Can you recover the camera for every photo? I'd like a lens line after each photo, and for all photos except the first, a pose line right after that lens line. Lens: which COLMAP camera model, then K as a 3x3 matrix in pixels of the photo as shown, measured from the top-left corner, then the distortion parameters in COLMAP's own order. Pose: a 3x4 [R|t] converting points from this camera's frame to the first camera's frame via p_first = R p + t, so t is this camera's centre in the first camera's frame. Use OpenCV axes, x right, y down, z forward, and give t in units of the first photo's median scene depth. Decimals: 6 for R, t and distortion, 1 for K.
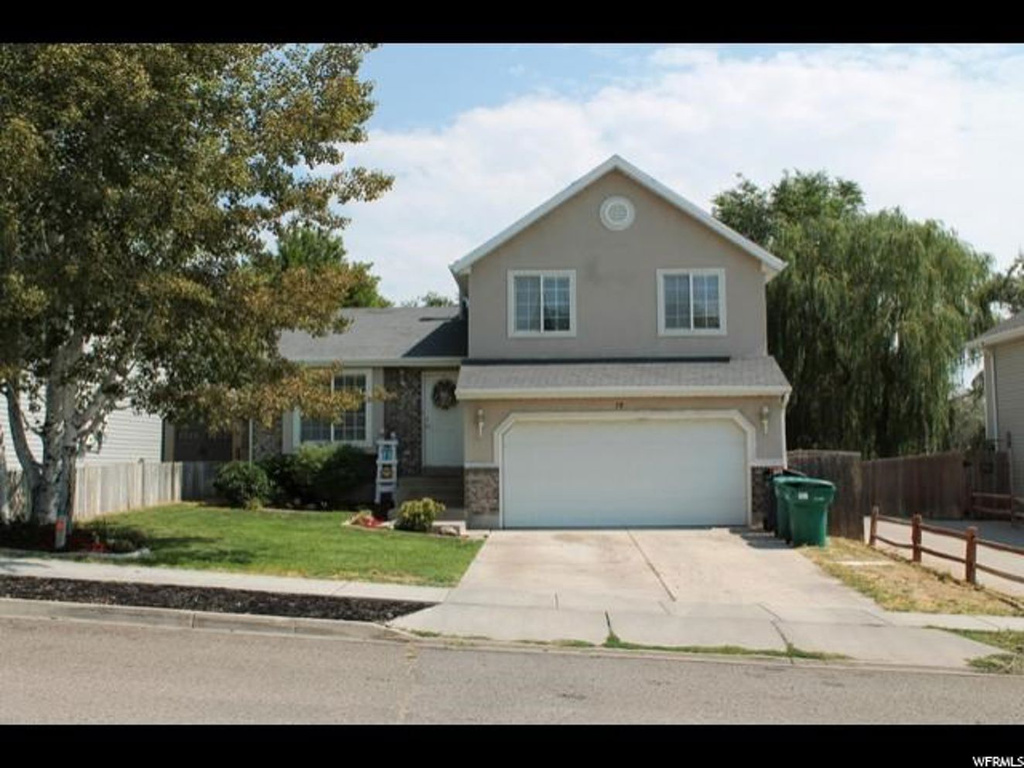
lens RADIAL K [[1055.4, 0, 512.0], [0, 1055.4, 384.0], [0, 0, 1]] dist [-0.169521, 0.001164]
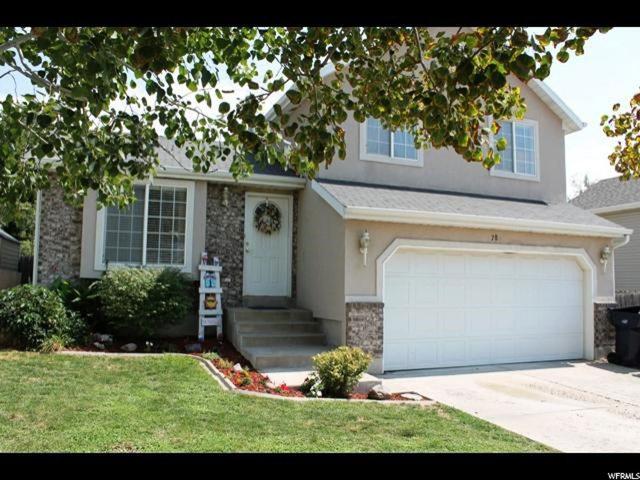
lens RADIAL K [[546.5, 0, 309.3], [0, 546.5, 240.8], [0, 0, 1]] dist [-0.151077, 0.121491]
pose [[0.926258, 0.055241, 0.372820, -0.213404], [-0.053666, 0.998452, -0.014609, 0.035920], [-0.373050, -0.006476, 0.927789, 0.560331]]
